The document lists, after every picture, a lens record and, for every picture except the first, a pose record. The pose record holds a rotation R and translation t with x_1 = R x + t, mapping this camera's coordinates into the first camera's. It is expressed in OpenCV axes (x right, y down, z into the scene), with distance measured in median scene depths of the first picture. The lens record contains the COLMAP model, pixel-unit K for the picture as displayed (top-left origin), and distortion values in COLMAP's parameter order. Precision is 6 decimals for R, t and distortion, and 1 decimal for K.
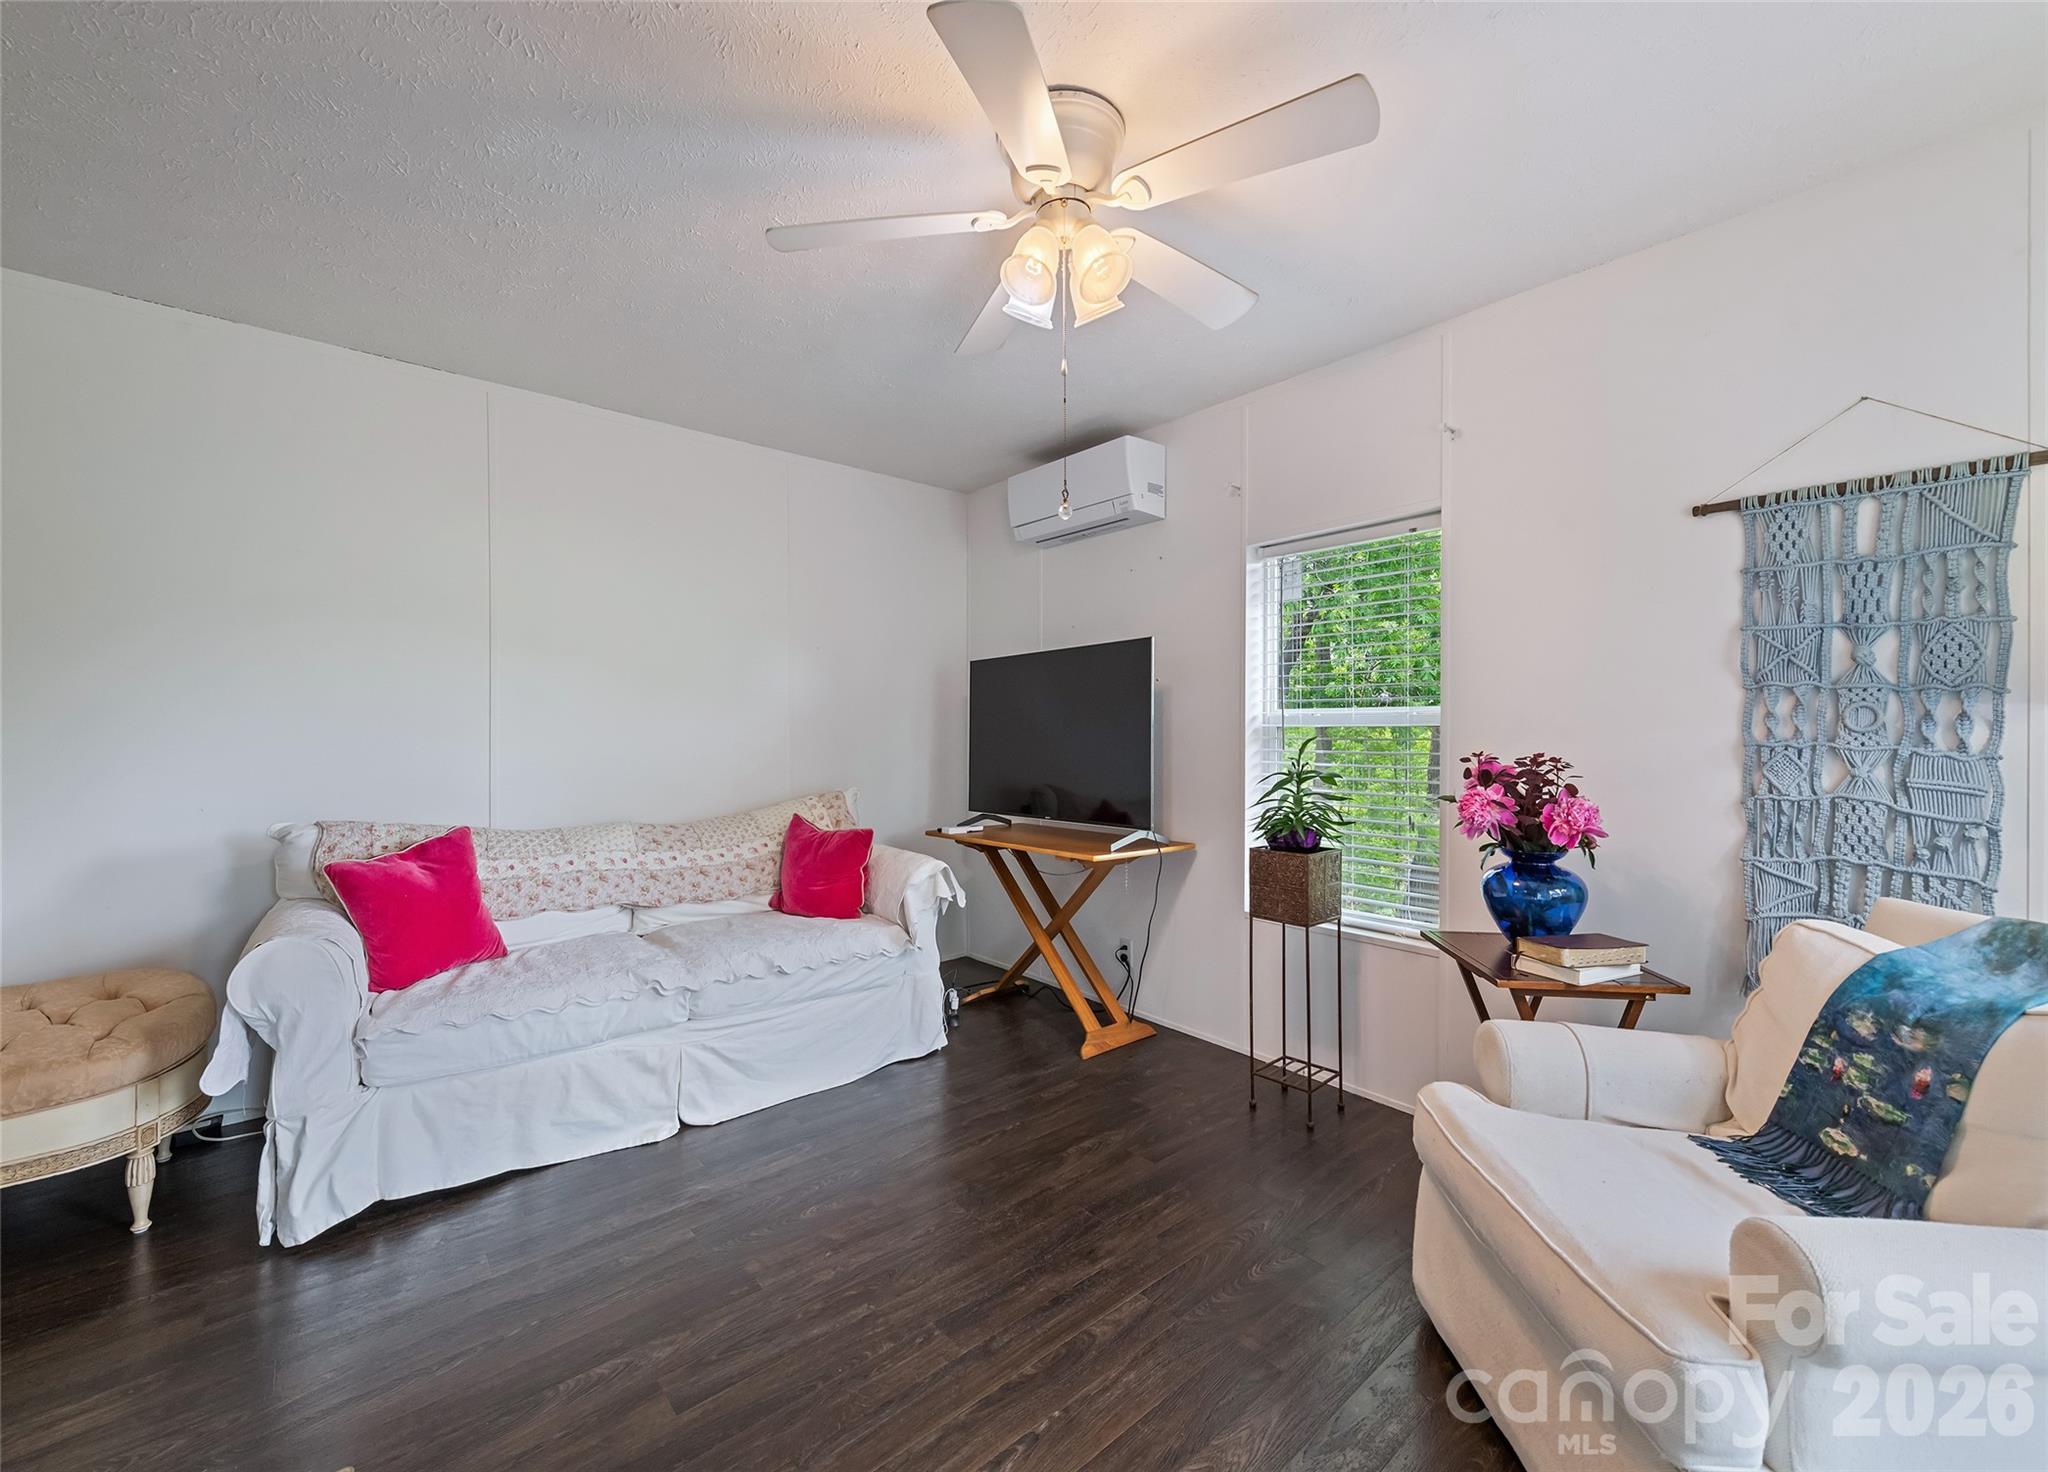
lens RADIAL K [[817.0, 0, 1035.1], [0, 817.0, 733.4], [0, 0, 1]] dist [-0.000627, -0.000654]
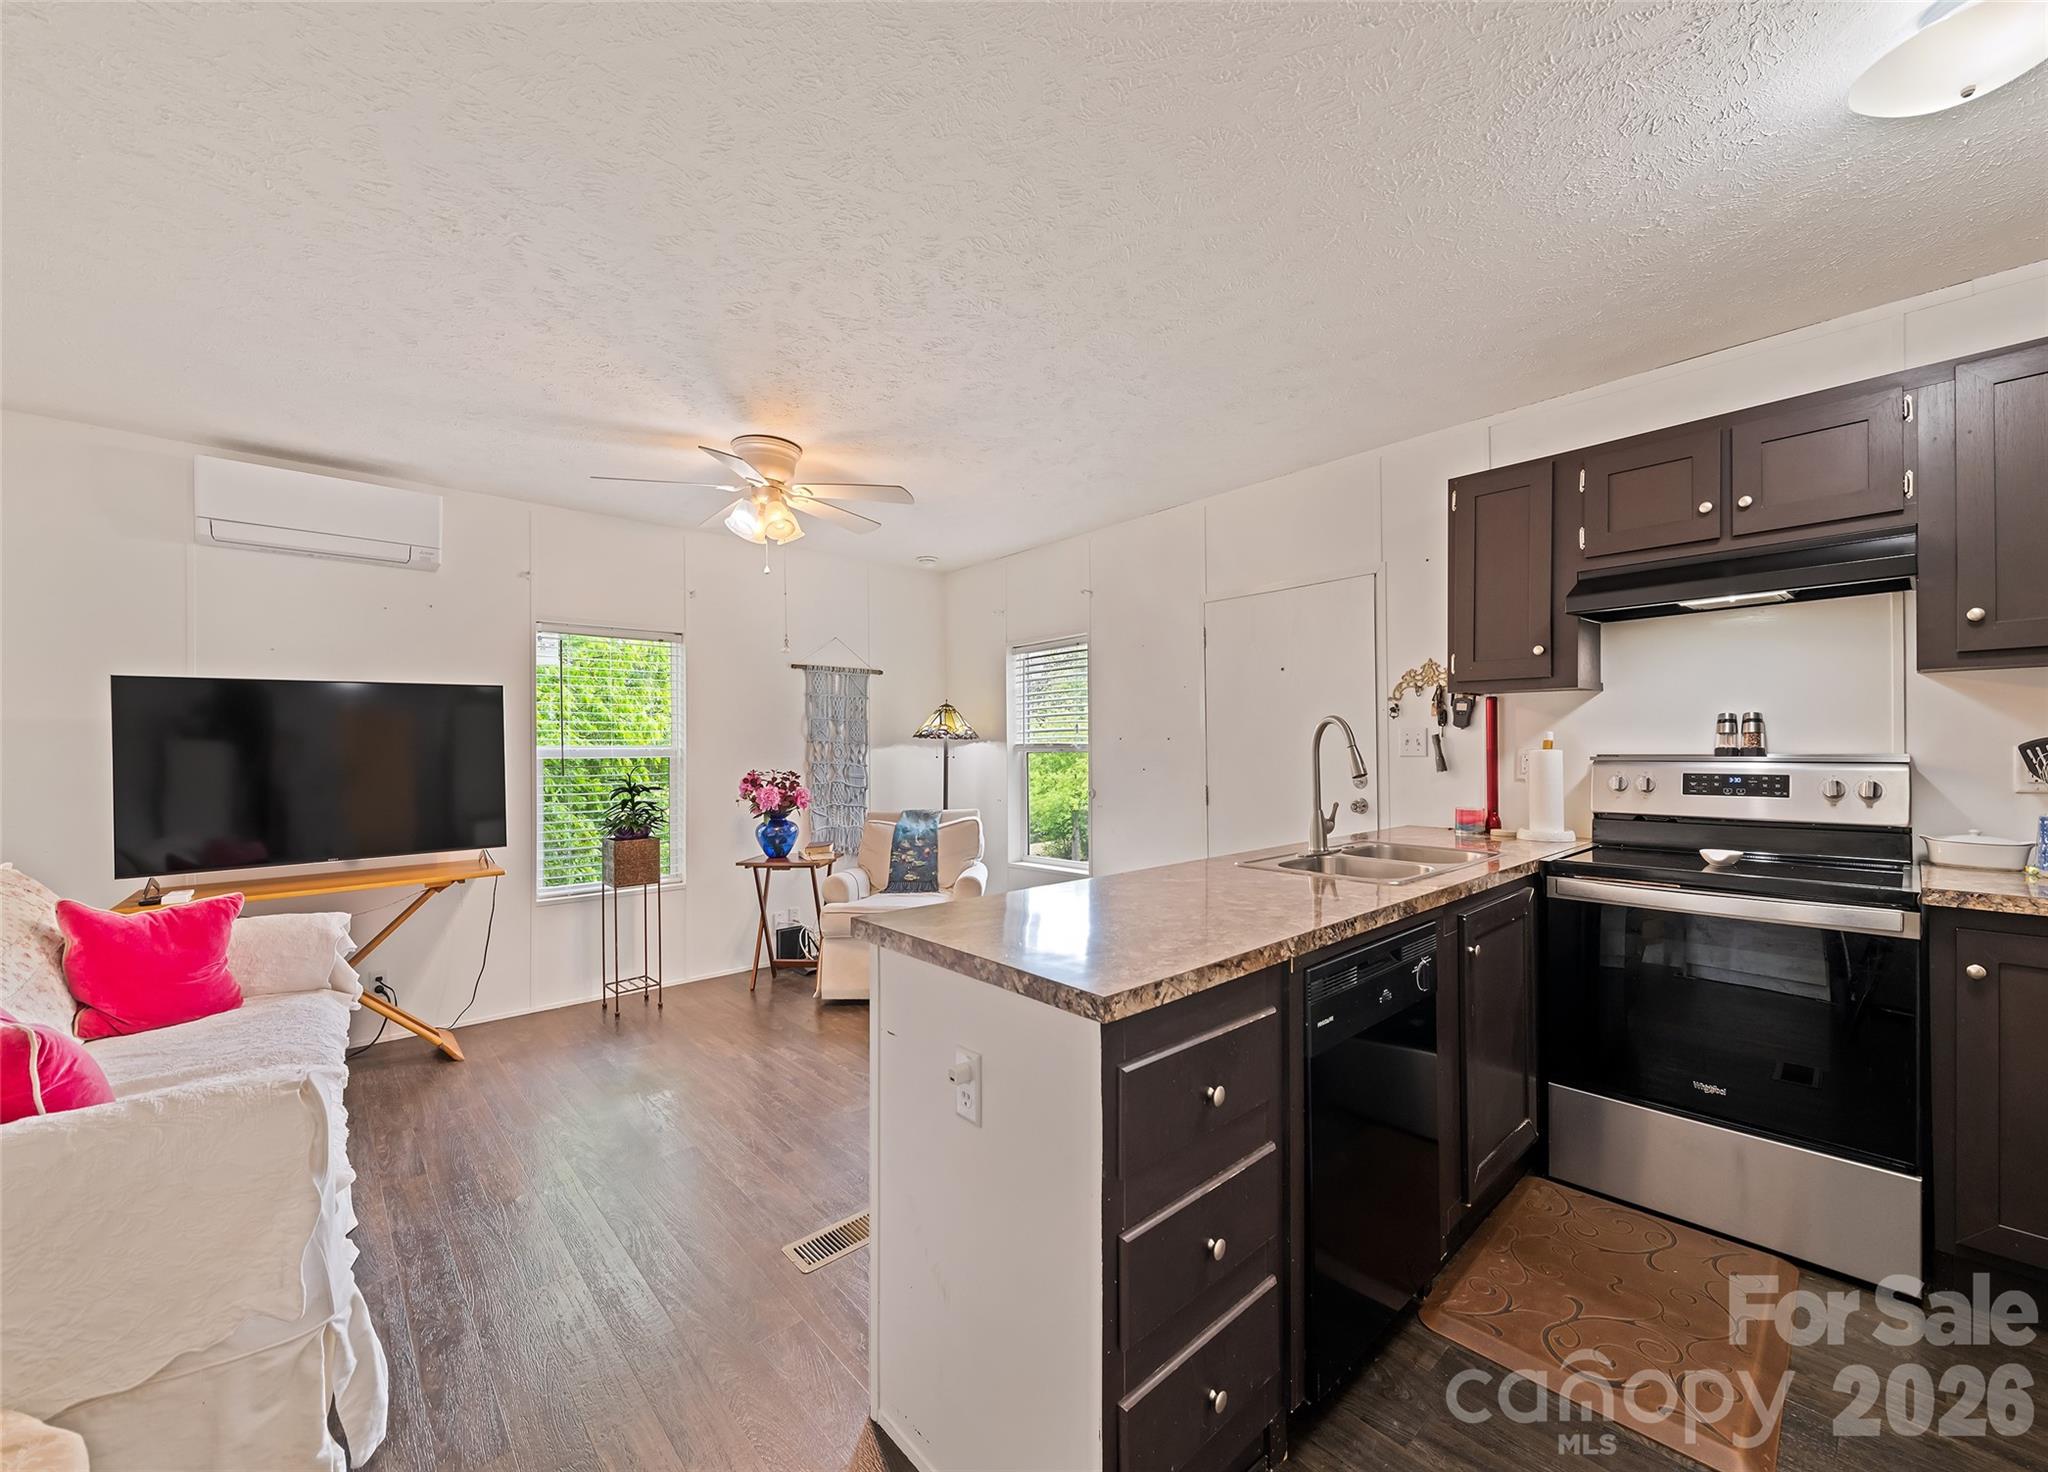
lens RADIAL K [[801.9, 0, 1019.7], [0, 801.9, 752.2], [0, 0, 1]] dist [-0.000460, -0.000273]
pose [[-0.016997, -0.008222, 0.999822, -1.785863], [0.010186, 0.999913, 0.008396, -0.038691], [-0.999804, 0.010327, -0.016912, 0.435506]]
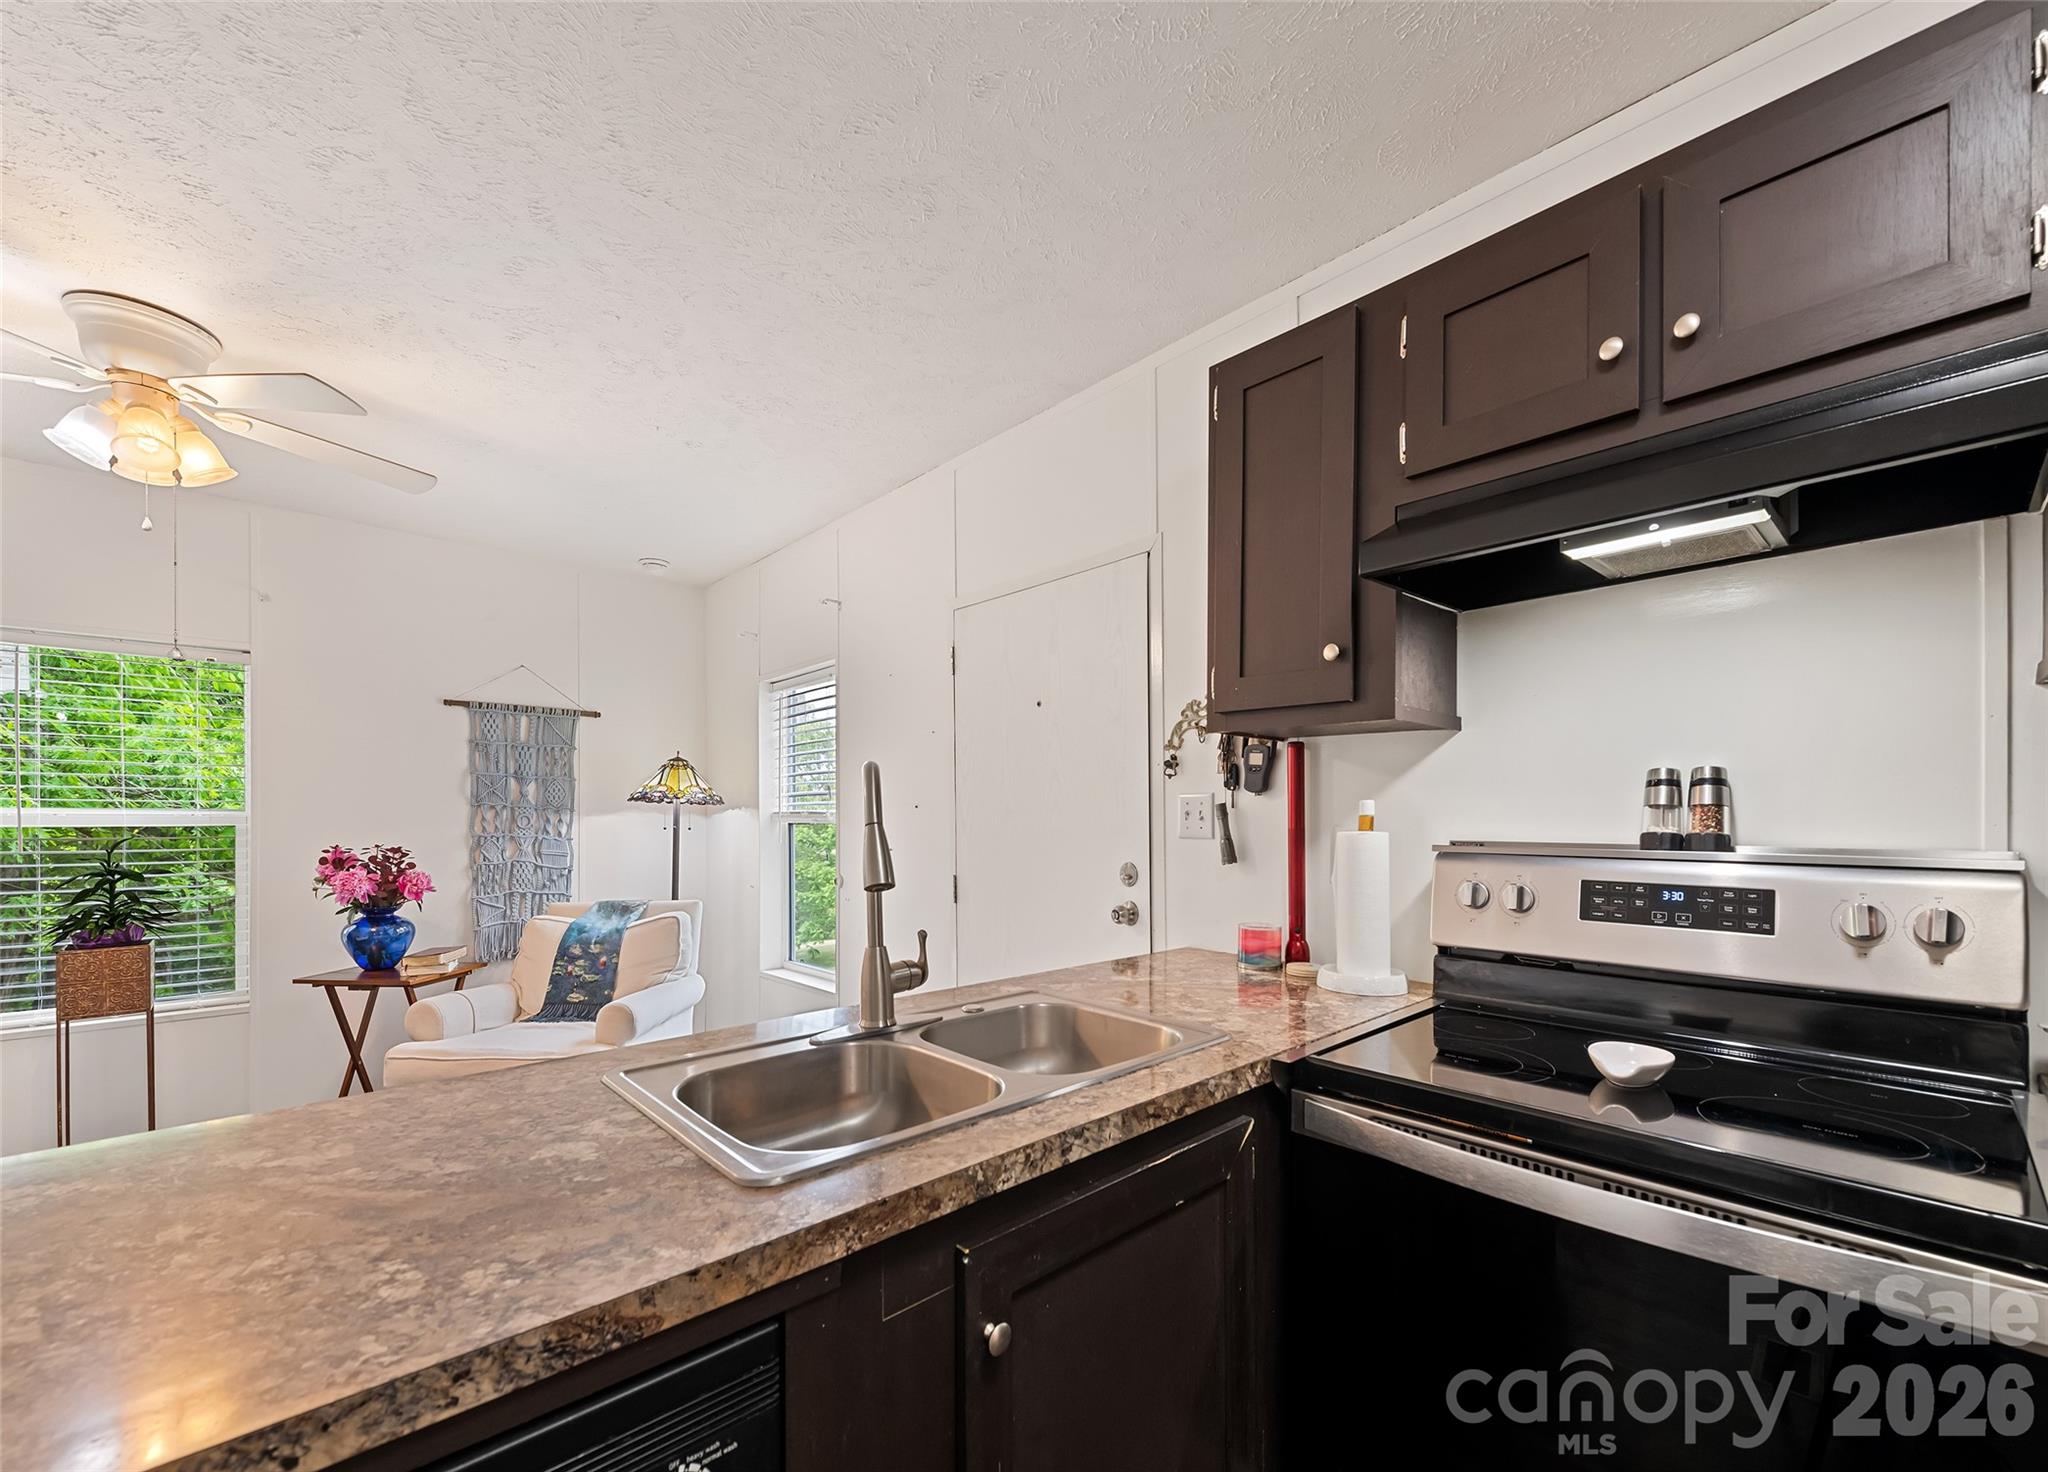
lens RADIAL K [[833.9, 0, 1024.9], [0, 833.9, 815.3], [0, 0, 1]] dist [0.001334, 0.000220]
pose [[-0.033879, -0.002901, 0.999422, -1.166644], [0.000552, 0.999996, 0.002921, -0.041452], [-0.999426, 0.000650, -0.033877, -0.200721]]
